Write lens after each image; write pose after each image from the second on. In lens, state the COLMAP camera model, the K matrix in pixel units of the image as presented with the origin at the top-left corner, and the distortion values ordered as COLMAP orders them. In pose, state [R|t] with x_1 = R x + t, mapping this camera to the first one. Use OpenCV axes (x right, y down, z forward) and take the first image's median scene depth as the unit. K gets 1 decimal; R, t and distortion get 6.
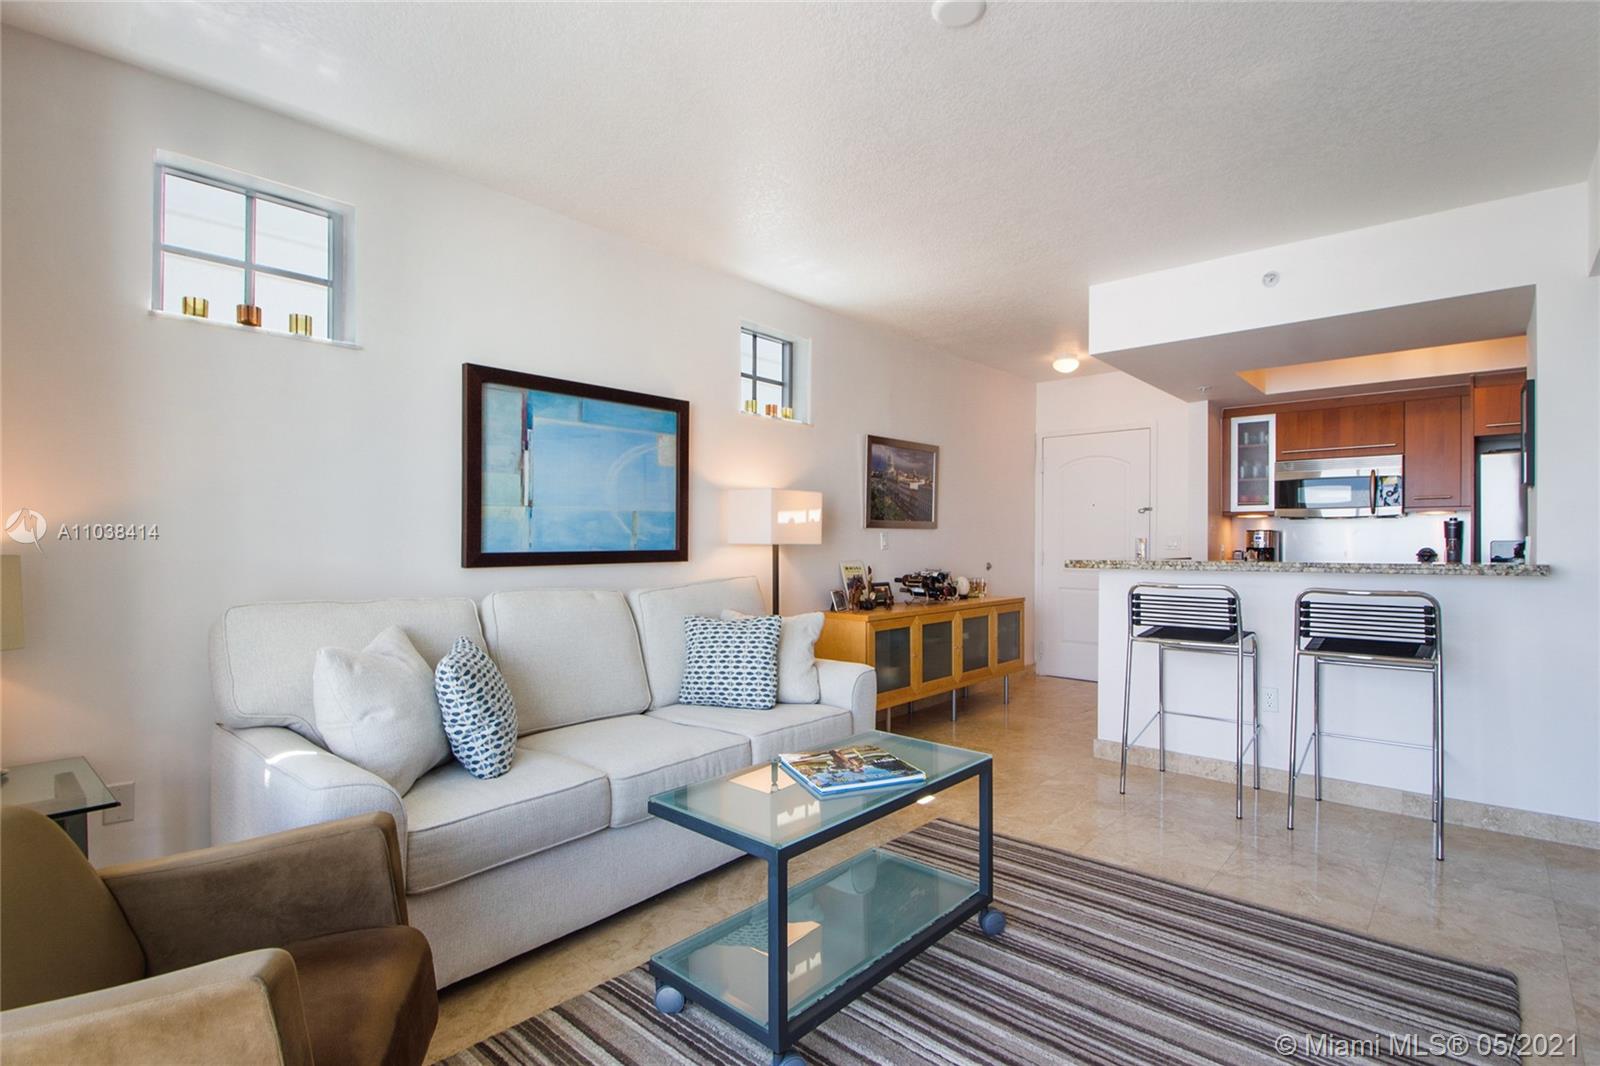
lens RADIAL K [[789.0, 0, 810.8], [0, 789.0, 532.5], [0, 0, 1]] dist [-0.001867, -0.000402]
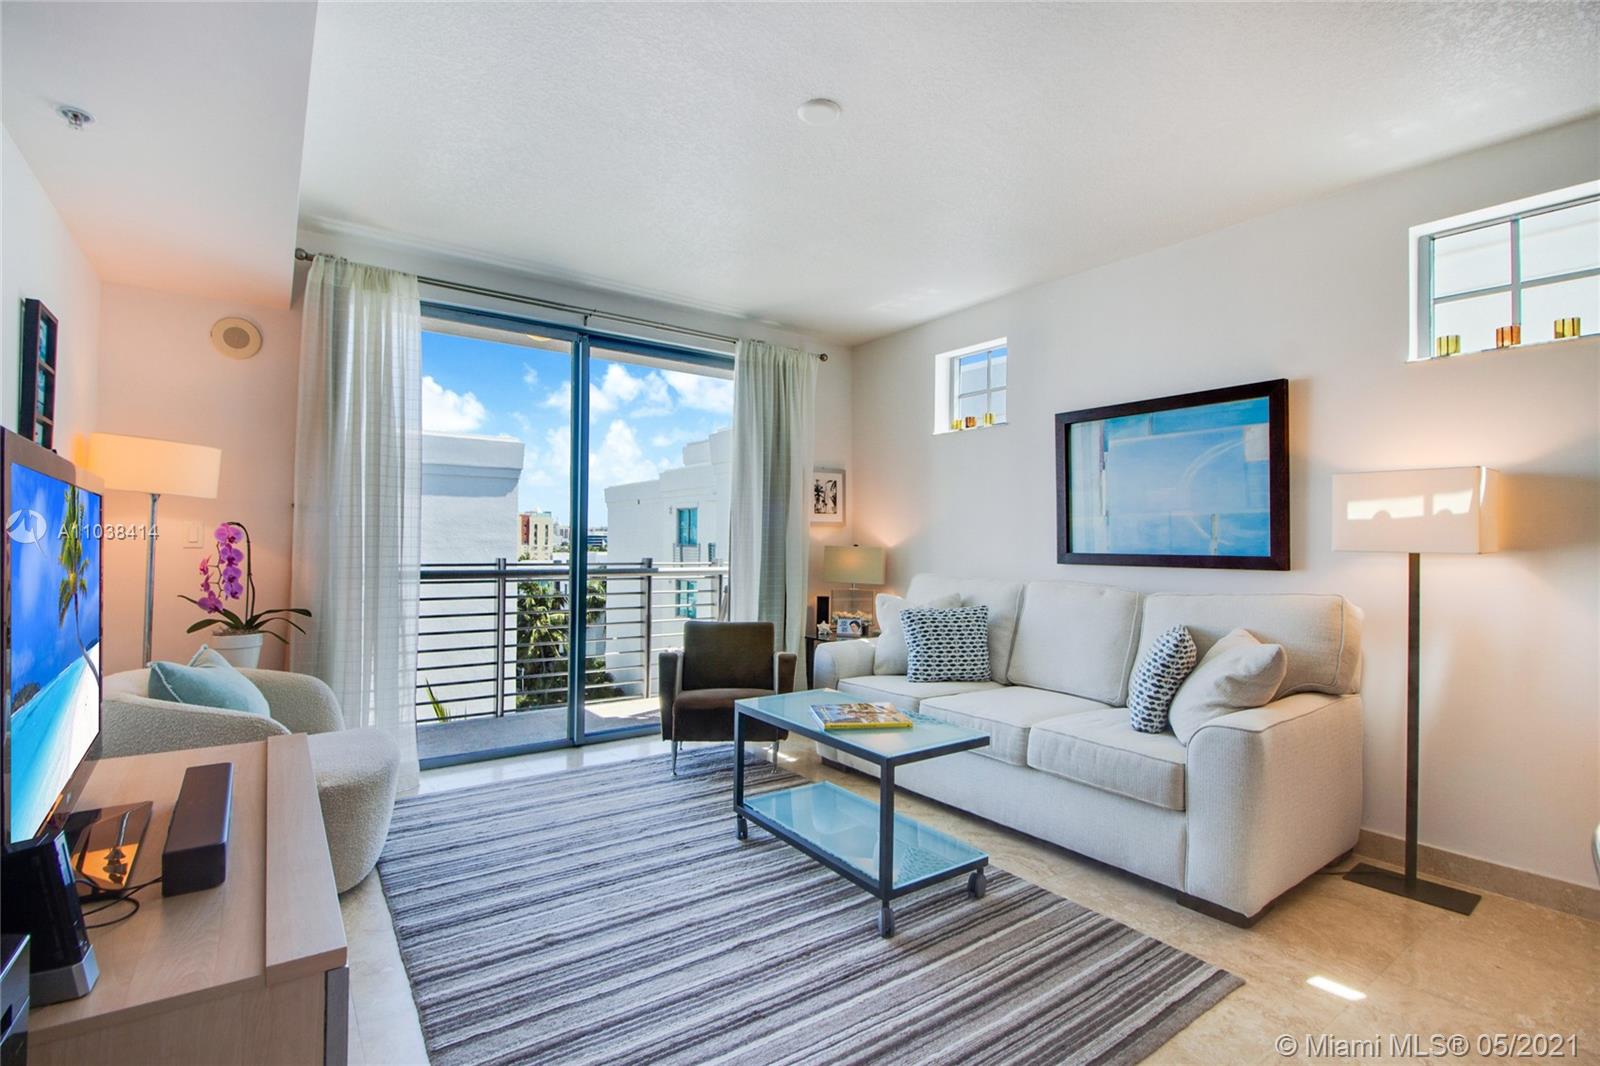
lens RADIAL K [[736.1, 0, 804.1], [0, 736.1, 534.0], [0, 0, 1]] dist [-0.001763, -0.000629]
pose [[-0.221636, -0.030031, -0.974667, 0.751951], [-0.019829, 0.999458, -0.026286, 0.029782], [0.974928, 0.013501, -0.222112, 0.719788]]
